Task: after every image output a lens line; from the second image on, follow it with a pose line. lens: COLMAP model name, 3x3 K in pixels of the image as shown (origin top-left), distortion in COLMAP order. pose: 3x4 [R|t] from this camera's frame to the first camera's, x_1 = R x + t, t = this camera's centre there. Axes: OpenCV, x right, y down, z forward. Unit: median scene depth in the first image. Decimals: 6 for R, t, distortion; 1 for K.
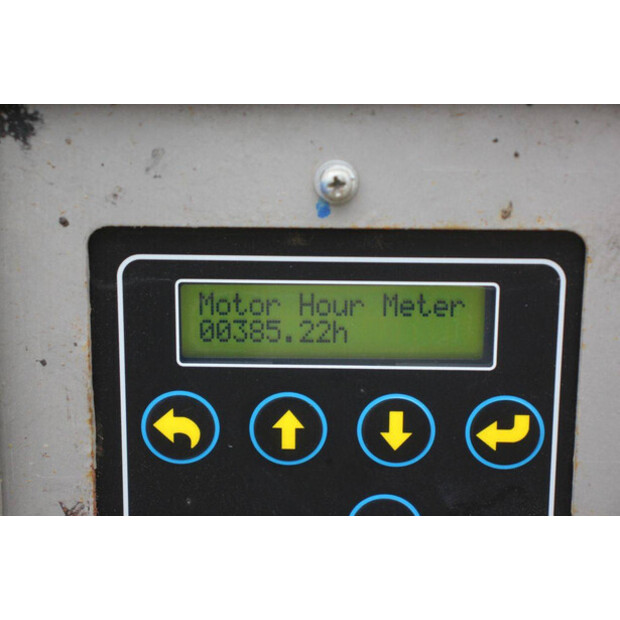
lens RADIAL K [[1246.2, 0, 310.0], [0, 1246.2, 310.0], [0, 0, 1]] dist [0.113320, 0.182500]
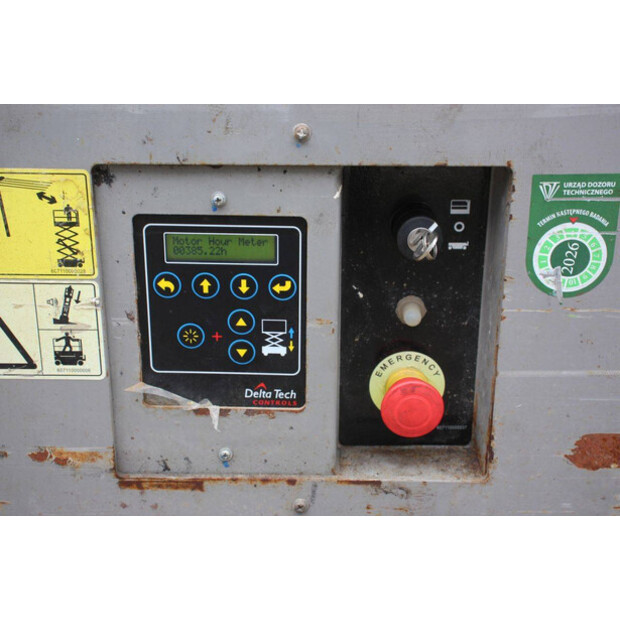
lens RADIAL K [[763.8, 0, 310.0], [0, 763.8, 310.0], [0, 0, 1]] dist [-0.013677, 0.016059]
pose [[0.999594, 0.004749, 0.028105, 0.170581], [-0.007882, 0.993628, 0.112432, -0.045568], [-0.027392, -0.112608, 0.993262, -0.723229]]
